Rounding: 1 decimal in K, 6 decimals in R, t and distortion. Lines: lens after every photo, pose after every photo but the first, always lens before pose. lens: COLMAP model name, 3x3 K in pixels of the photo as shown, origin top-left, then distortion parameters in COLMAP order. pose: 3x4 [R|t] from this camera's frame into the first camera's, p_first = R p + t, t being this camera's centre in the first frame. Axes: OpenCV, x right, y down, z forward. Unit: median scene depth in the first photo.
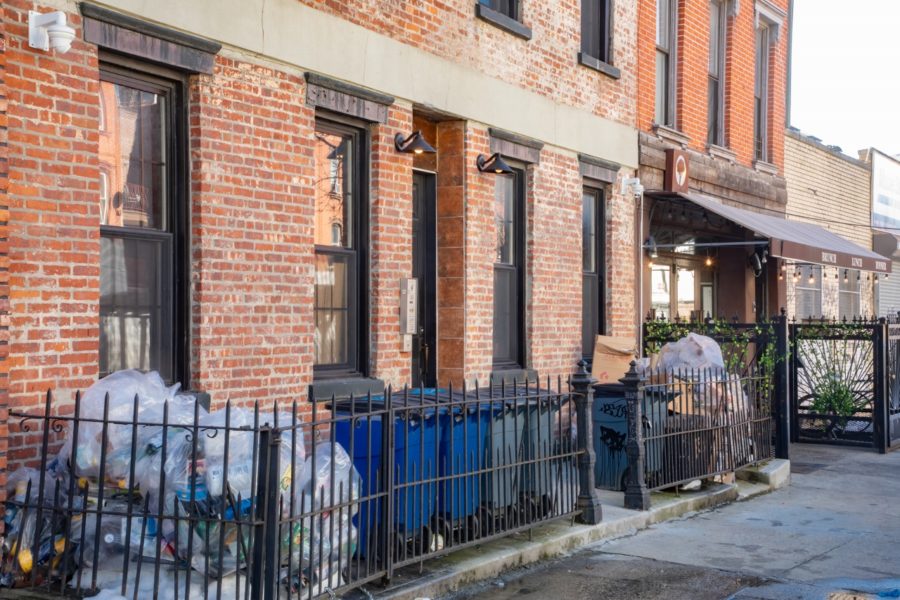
lens RADIAL K [[1321.8, 0, 449.4], [0, 1321.8, 298.0], [0, 0, 1]] dist [0.331483, 0.000000]
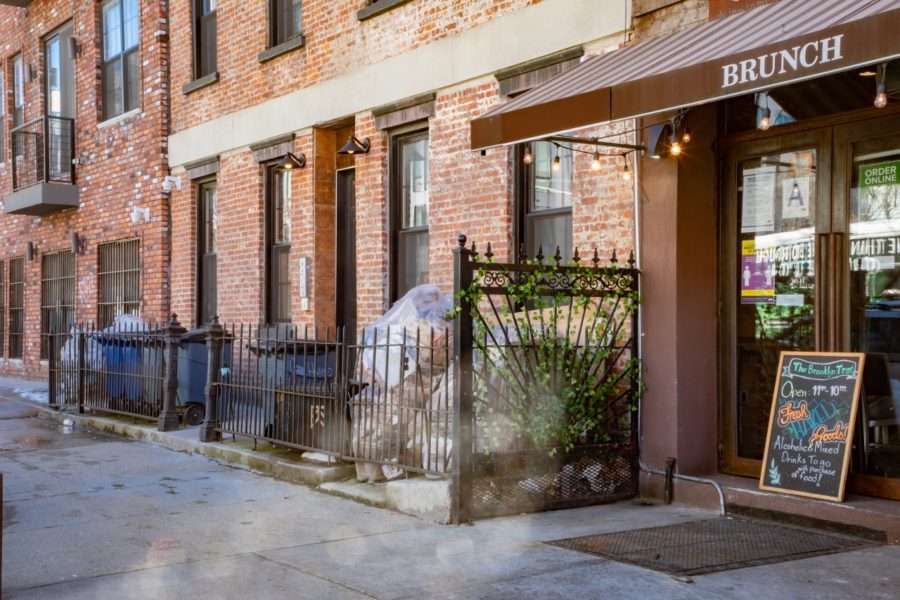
lens RADIAL K [[1148.3, 0, 446.9], [0, 1148.3, 301.8], [0, 0, 1]] dist [0.190442, 0.000000]
pose [[-0.456622, -0.021255, -0.889407, 0.918187], [0.016481, 0.999341, -0.032344, 0.069111], [0.889508, -0.029427, -0.455970, 1.593323]]
